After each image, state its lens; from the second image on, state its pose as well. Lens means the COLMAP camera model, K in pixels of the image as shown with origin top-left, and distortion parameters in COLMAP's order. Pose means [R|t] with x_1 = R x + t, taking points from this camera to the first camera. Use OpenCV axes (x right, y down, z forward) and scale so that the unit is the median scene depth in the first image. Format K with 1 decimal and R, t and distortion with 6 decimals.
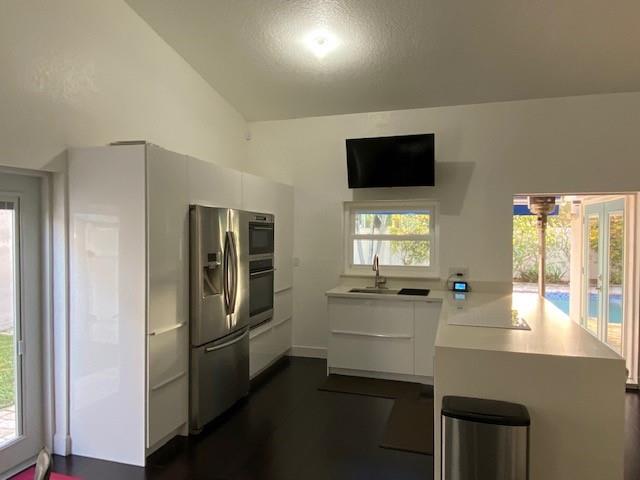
lens RADIAL K [[458.8, 0, 322.7], [0, 458.8, 234.8], [0, 0, 1]] dist [0.027915, 0.000979]
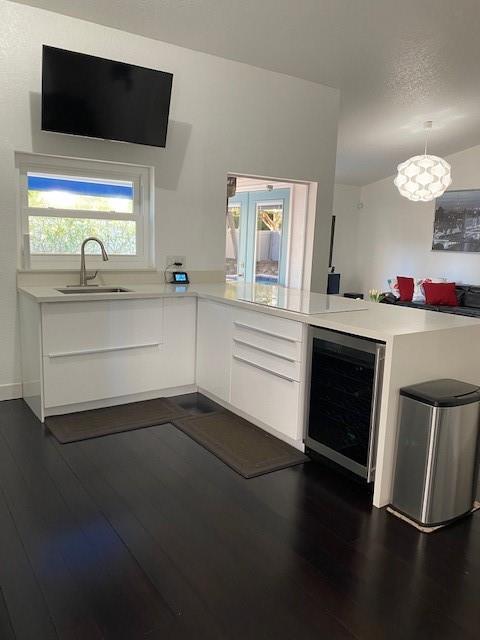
lens RADIAL K [[494.6, 0, 237.8], [0, 494.6, 321.1], [0, 0, 1]] dist [0.013496, -0.014064]
pose [[0.628685, -0.116544, 0.768878, -0.338250], [-0.024163, 0.985302, 0.169106, 0.035013], [-0.777285, -0.124893, 0.616628, 0.348979]]
